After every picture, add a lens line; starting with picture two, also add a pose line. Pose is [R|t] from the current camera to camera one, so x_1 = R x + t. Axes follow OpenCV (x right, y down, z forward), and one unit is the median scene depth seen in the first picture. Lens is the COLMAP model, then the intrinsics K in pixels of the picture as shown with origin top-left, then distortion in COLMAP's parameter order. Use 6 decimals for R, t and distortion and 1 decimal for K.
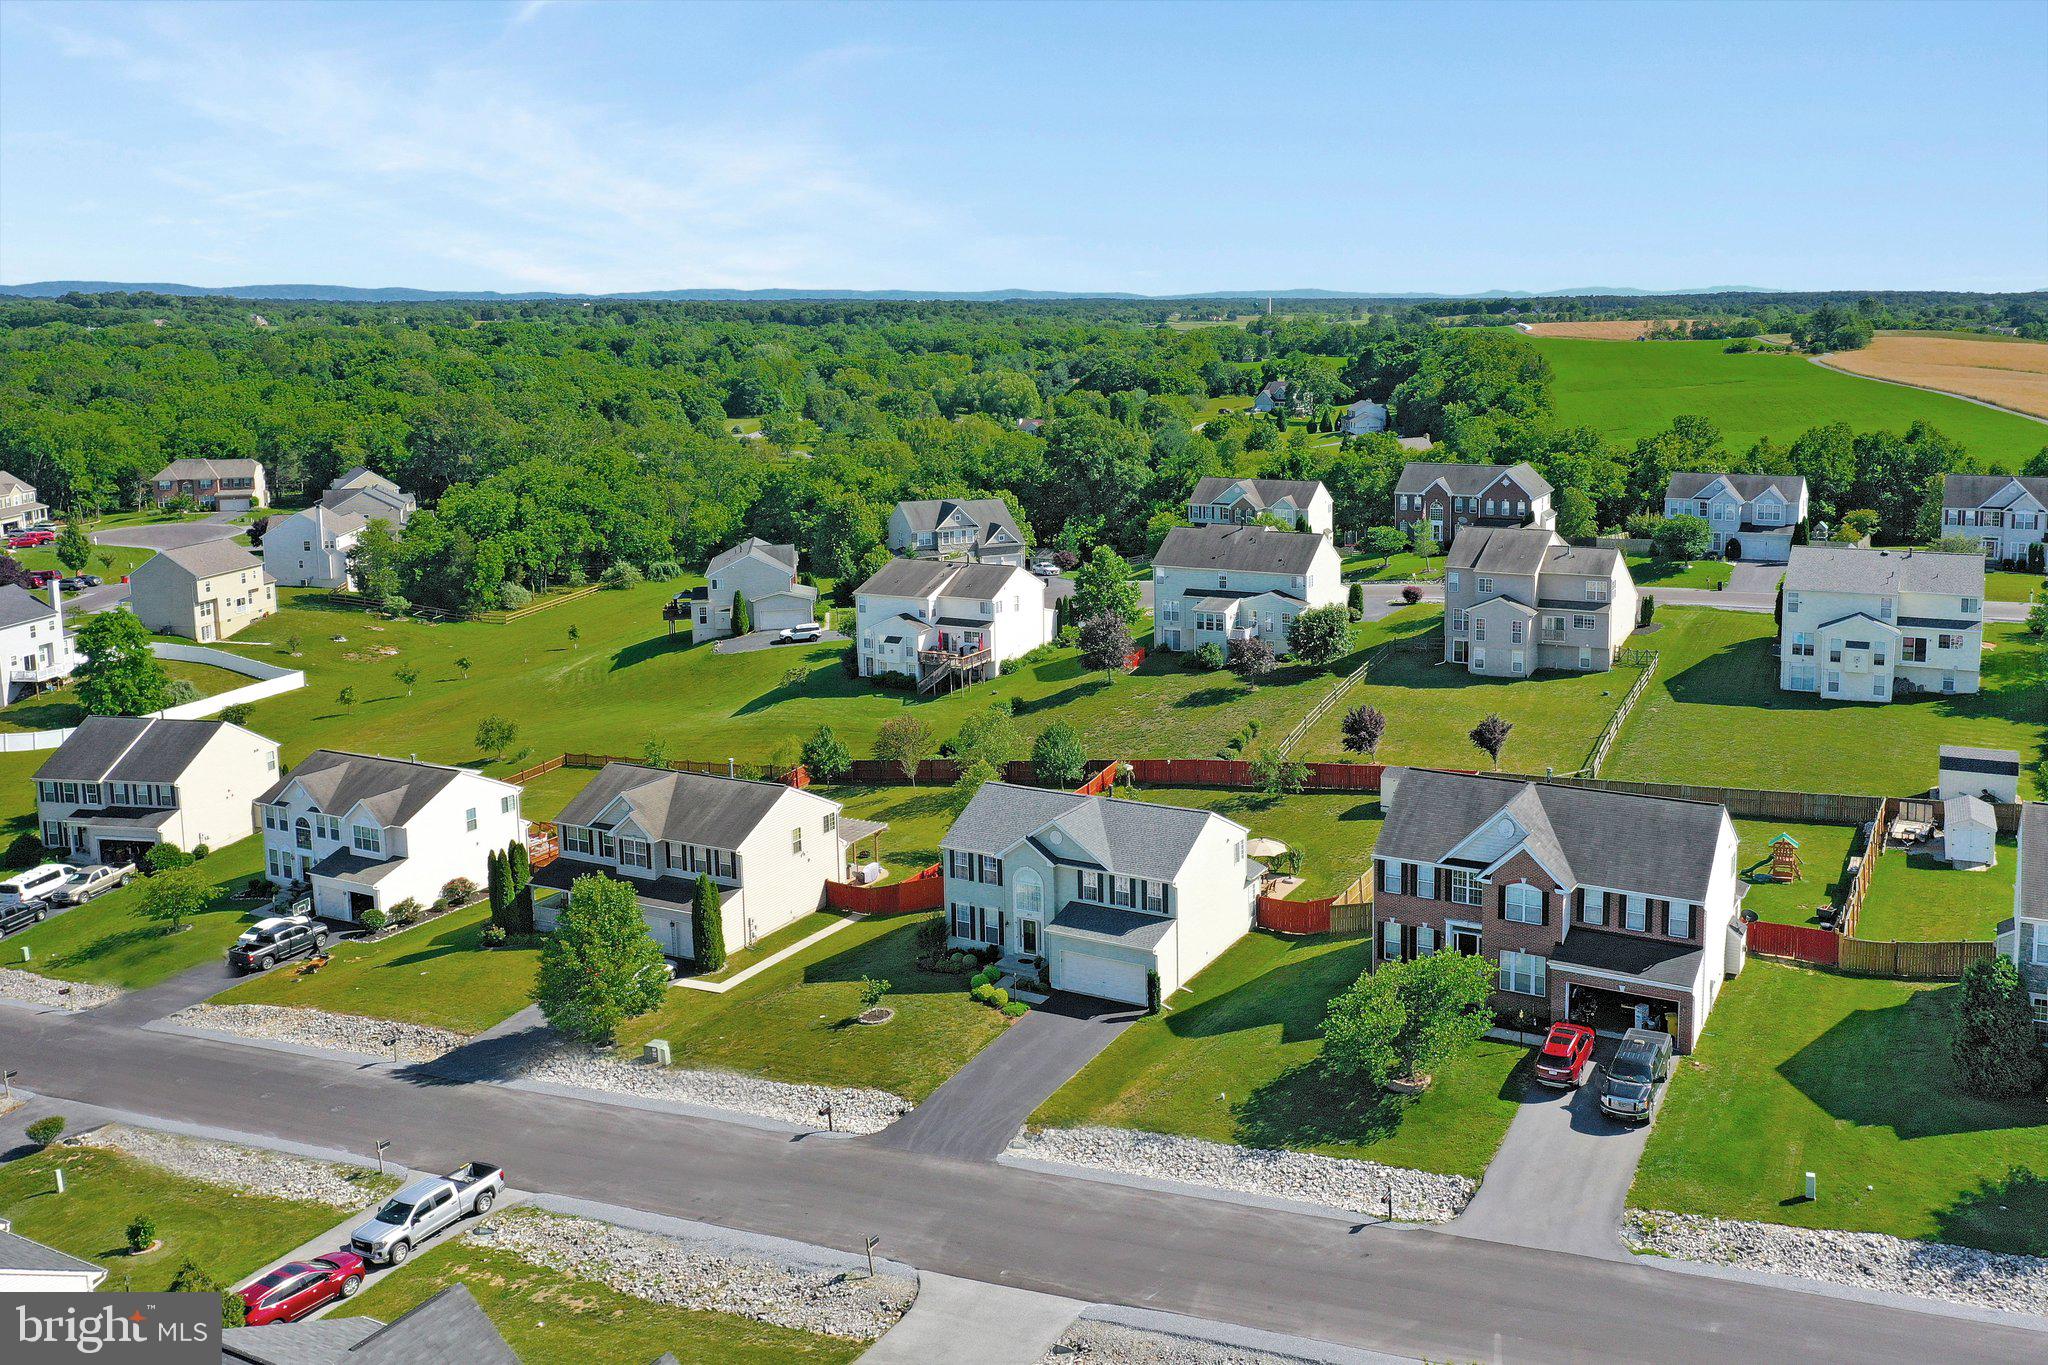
lens RADIAL K [[1672.8, 0, 1234.9], [0, 1672.8, 580.3], [0, 0, 1]] dist [0.005995, -0.002117]
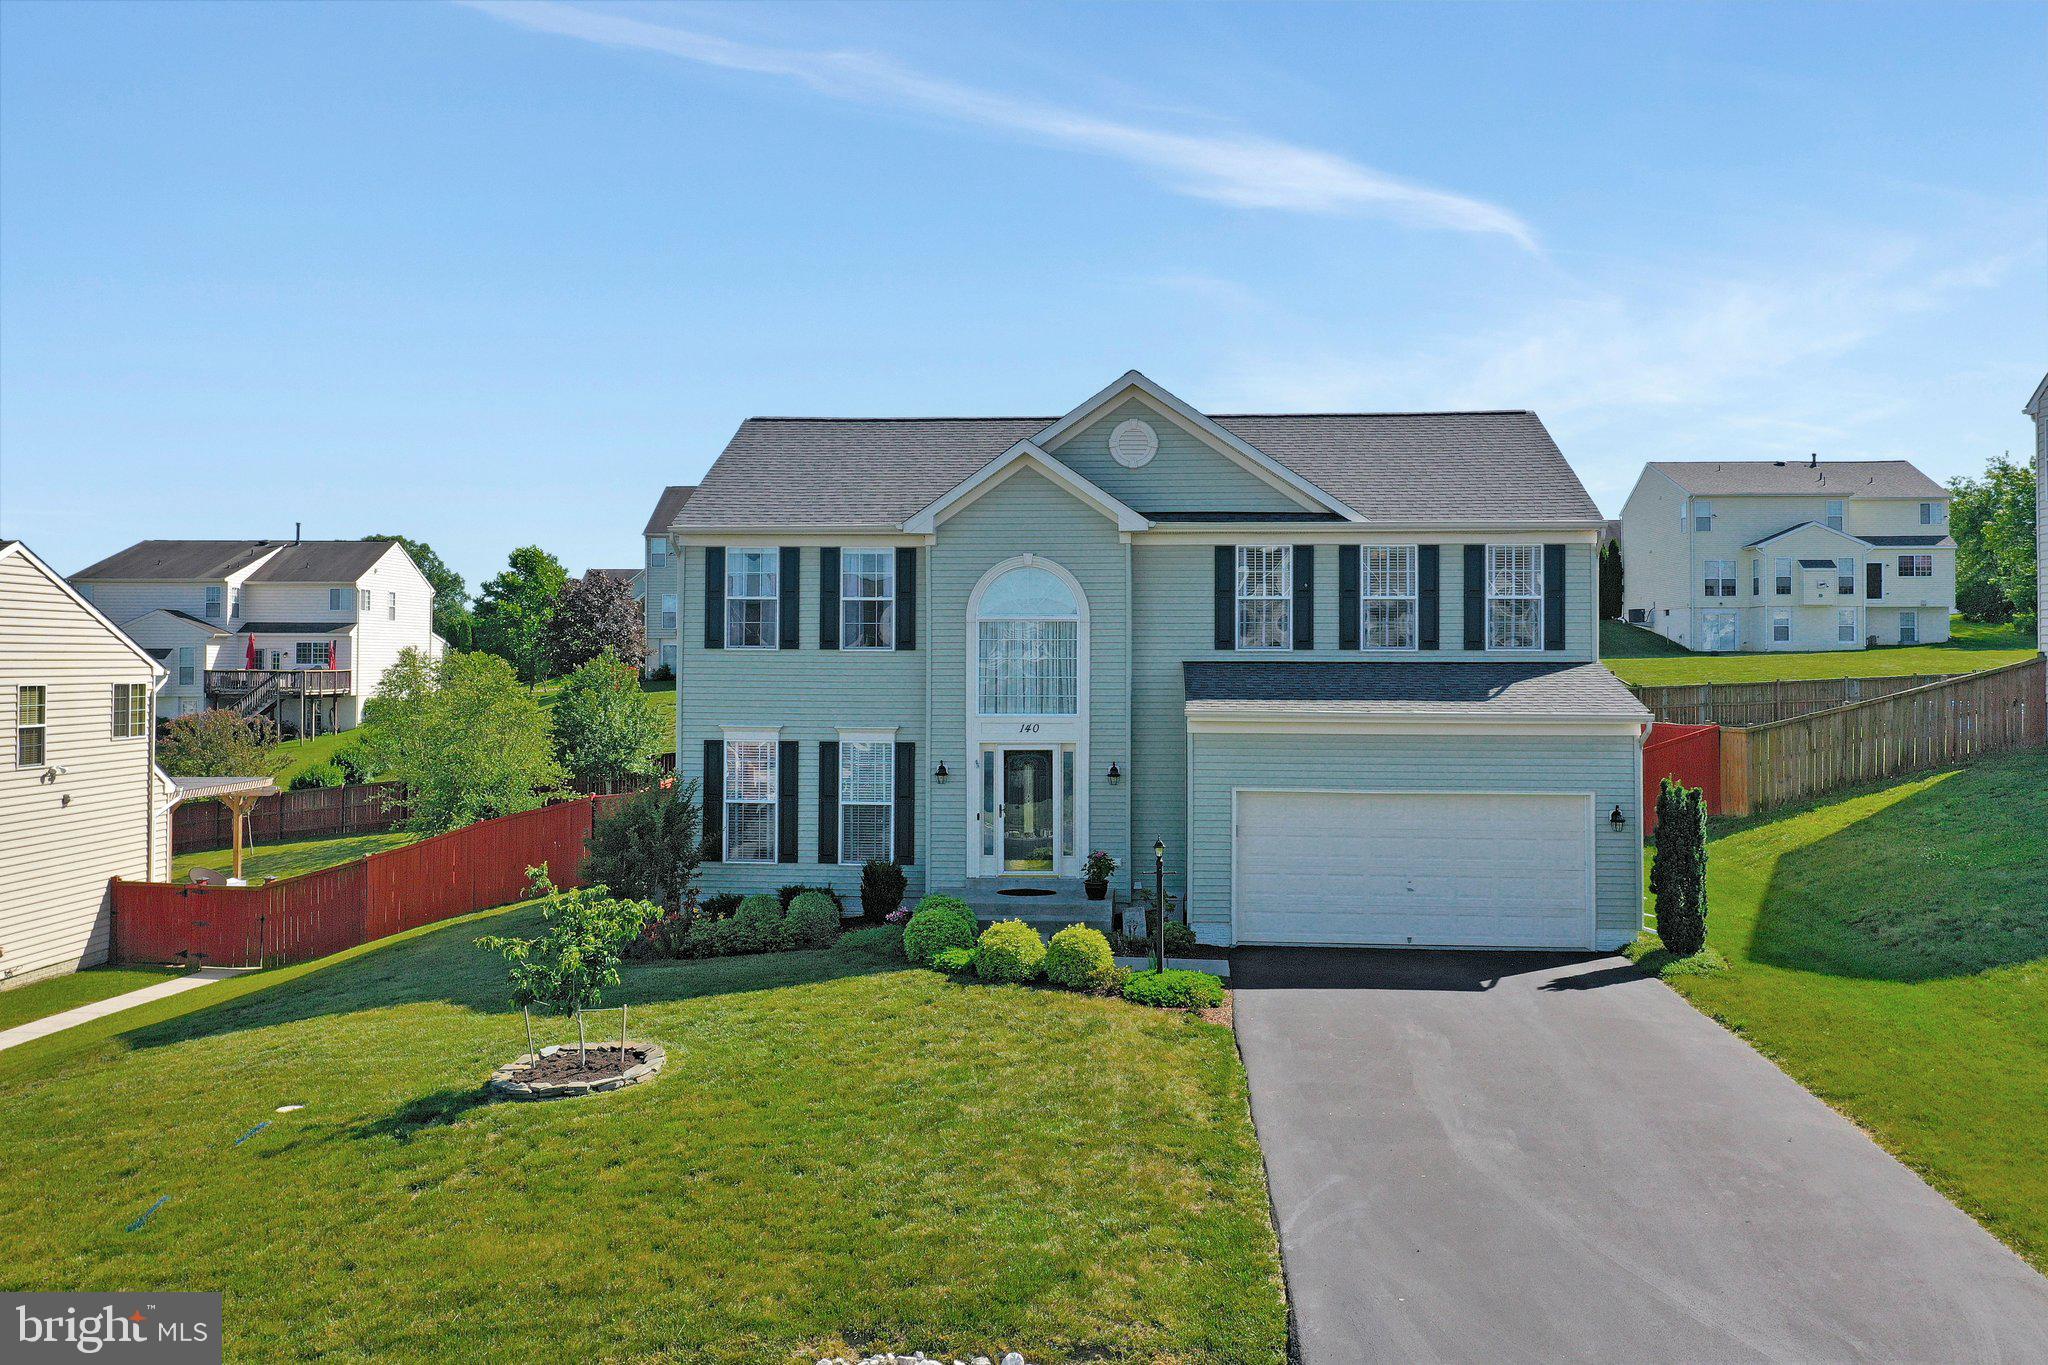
lens RADIAL K [[1627.8, 0, 1029.3], [0, 1627.8, 631.1], [0, 0, 1]] dist [0.004471, 0.001302]
pose [[0.934825, 0.013935, 0.354835, -0.180046], [0.050623, 0.983795, -0.172004, 0.186963], [-0.351482, 0.178757, 0.918970, 0.595769]]
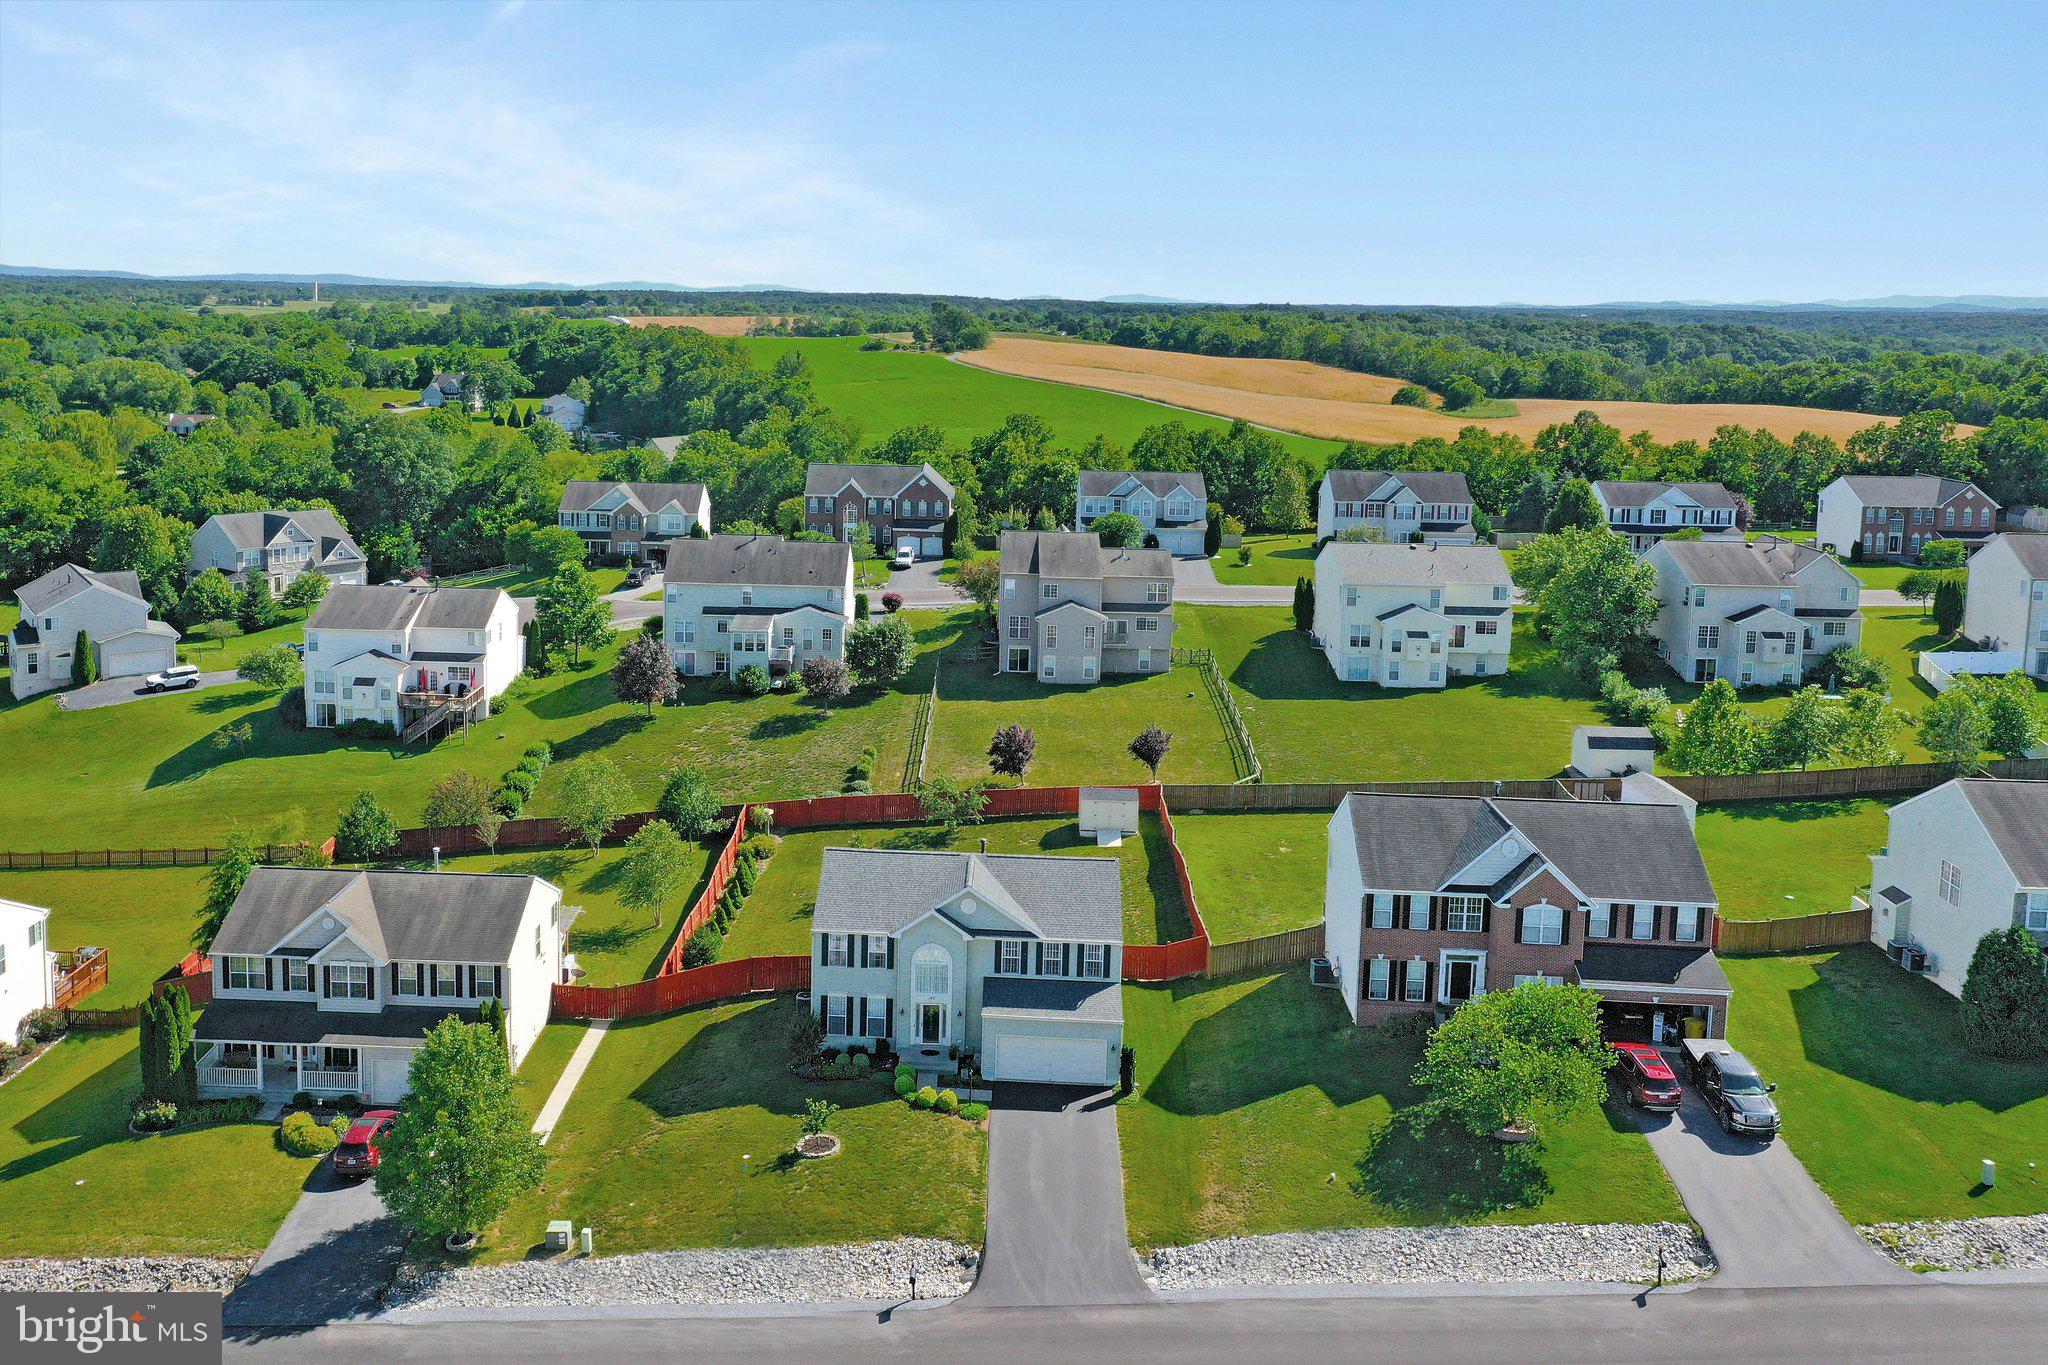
lens RADIAL K [[1671.5, 0, 929.2], [0, 1671.5, 524.2], [0, 0, 1]] dist [0.001014, 0.002797]
pose [[0.927834, -0.024349, 0.372198, -0.356468], [0.034973, 0.999150, -0.021818, -0.022121], [-0.371350, 0.033260, 0.927897, 0.149975]]
